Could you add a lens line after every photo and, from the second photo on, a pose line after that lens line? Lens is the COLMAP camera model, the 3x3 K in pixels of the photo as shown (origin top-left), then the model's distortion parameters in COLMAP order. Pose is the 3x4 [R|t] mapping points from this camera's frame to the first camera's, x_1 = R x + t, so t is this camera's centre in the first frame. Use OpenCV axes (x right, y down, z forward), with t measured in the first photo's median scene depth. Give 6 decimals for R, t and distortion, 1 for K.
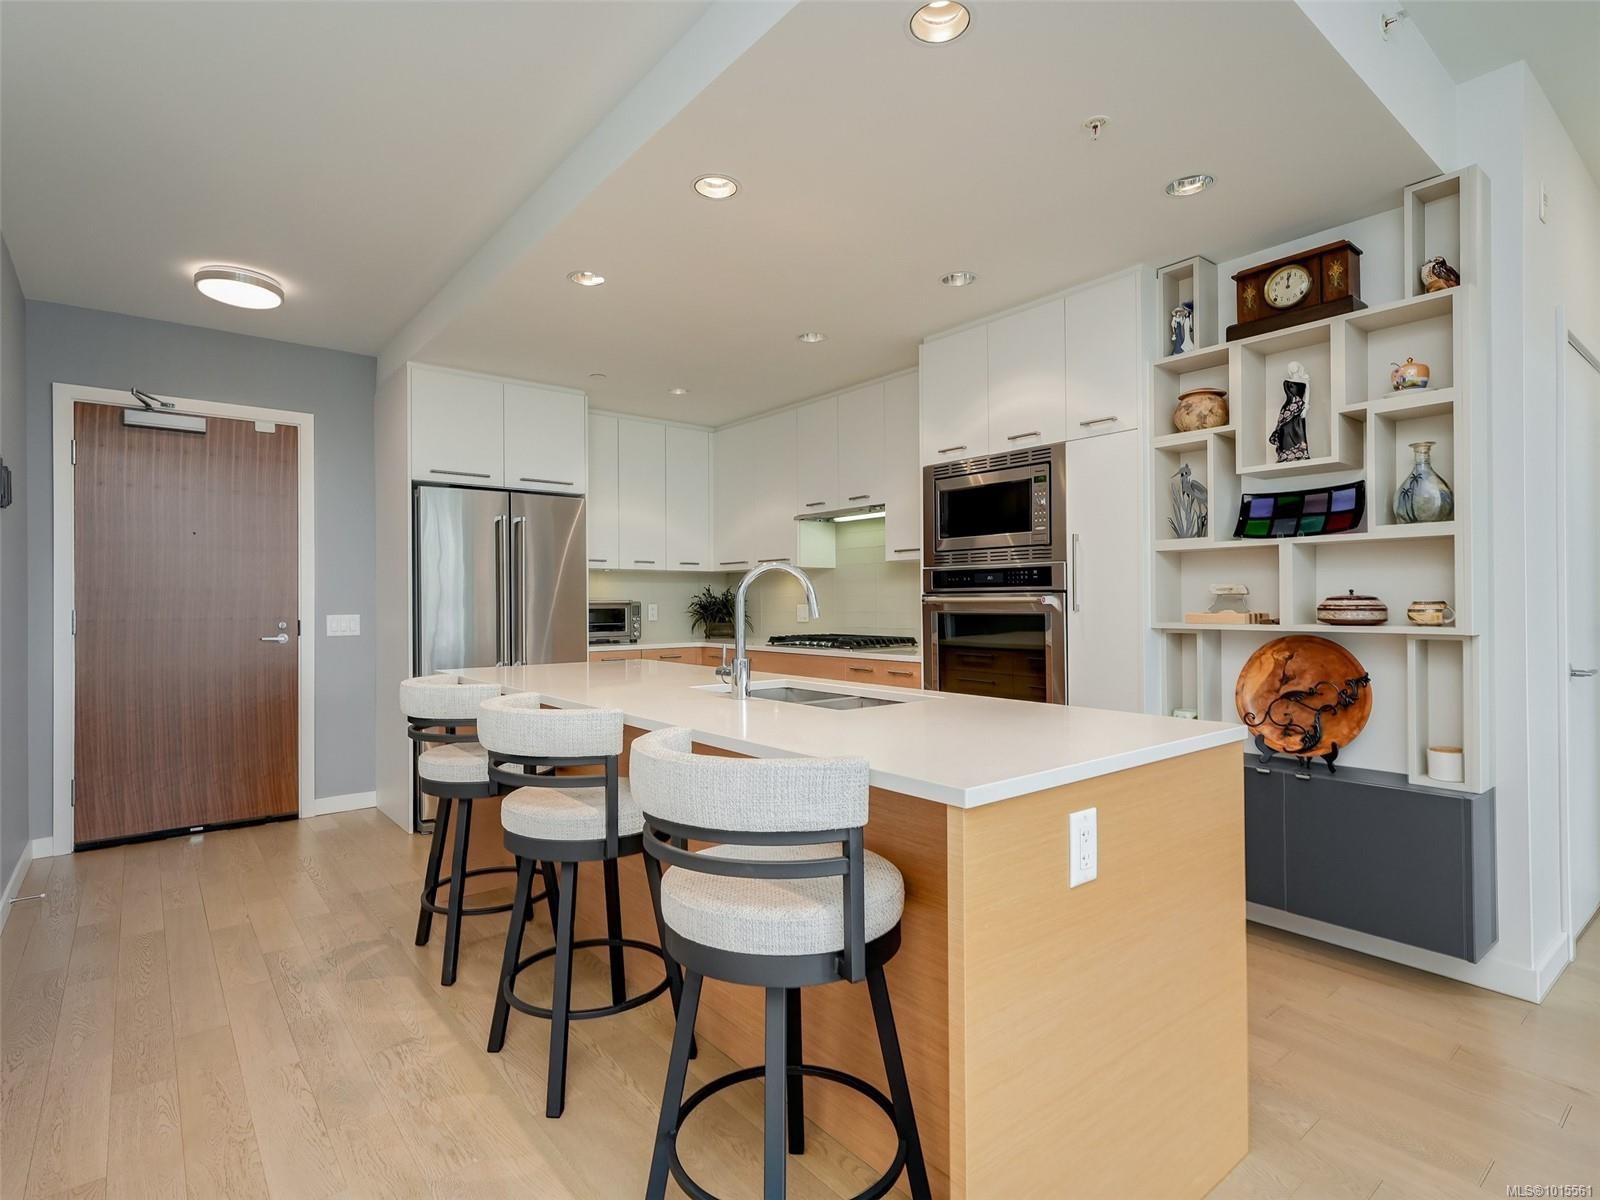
lens RADIAL K [[803.4, 0, 803.7], [0, 803.4, 598.6], [0, 0, 1]] dist [0.003990, 0.000014]
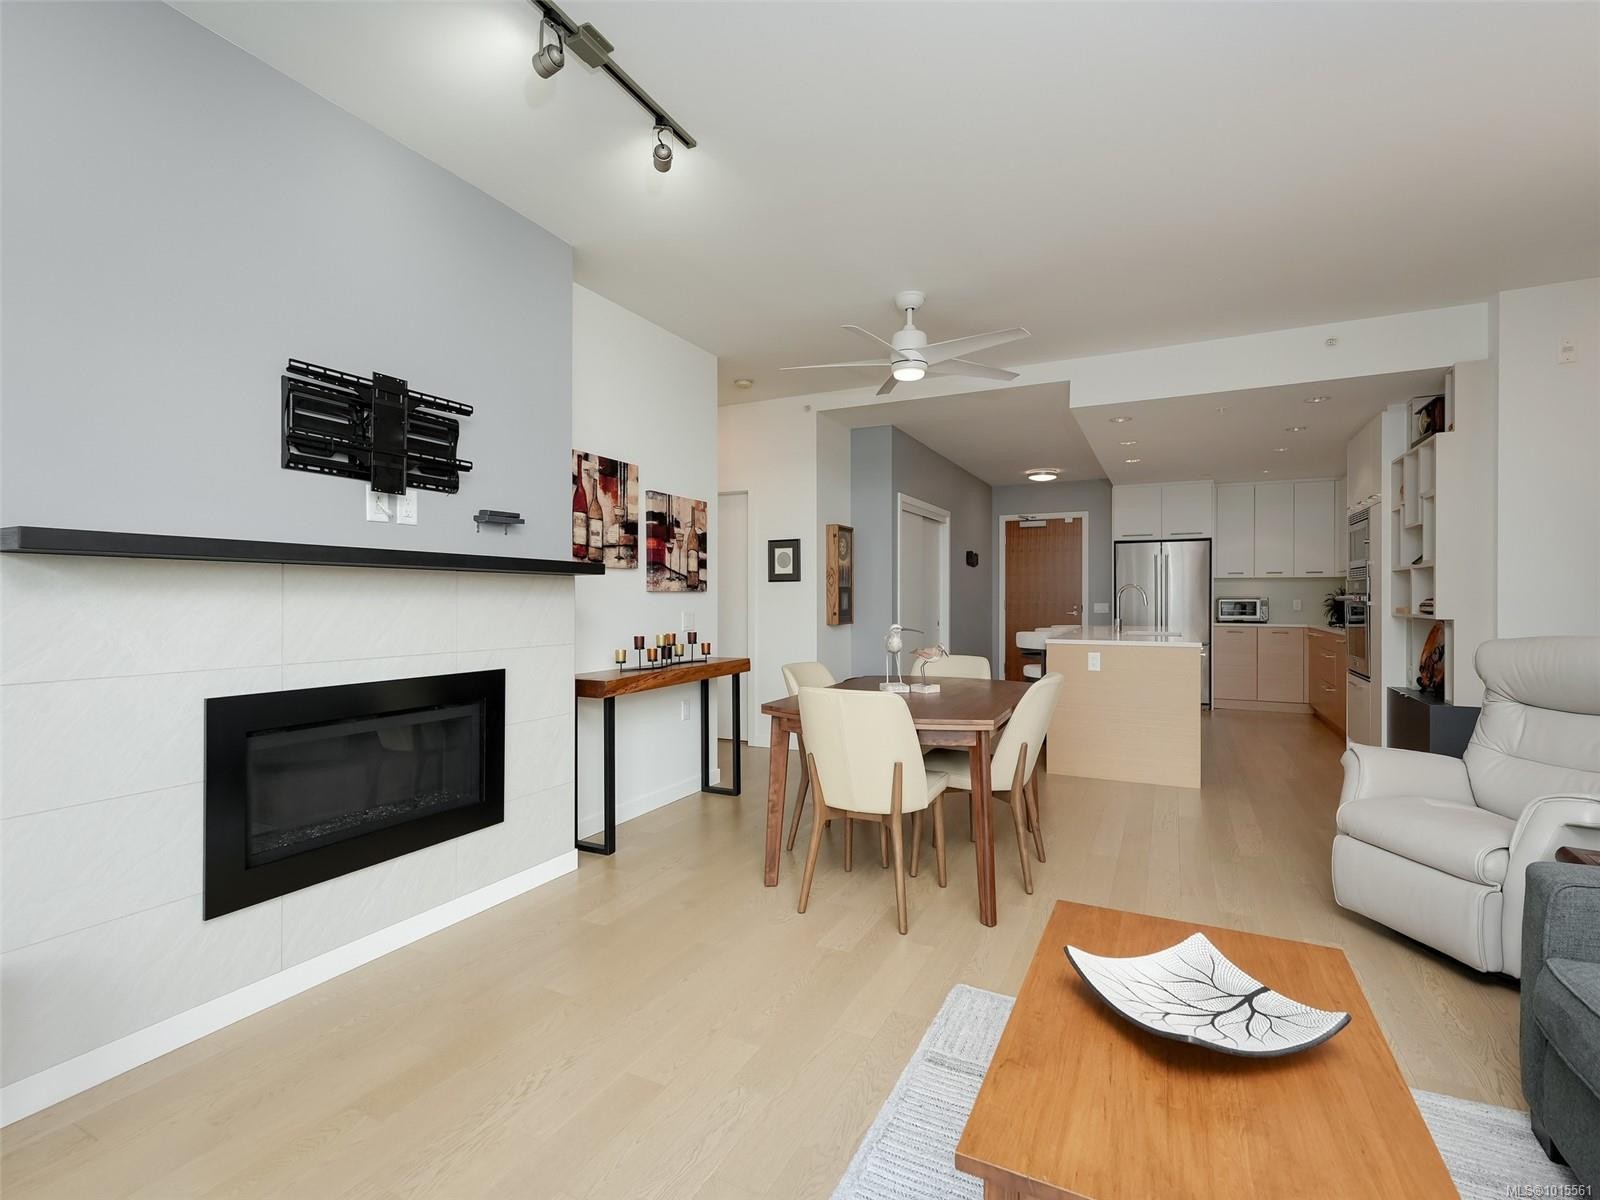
lens RADIAL K [[738.7, 0, 800.7], [0, 738.7, 596.6], [0, 0, 1]] dist [0.000520, 0.000038]
pose [[0.410006, 0.005518, -0.912066, 0.944110], [0.002124, 0.999973, 0.007005, -0.012903], [0.912080, -0.004809, 0.409983, -0.560229]]
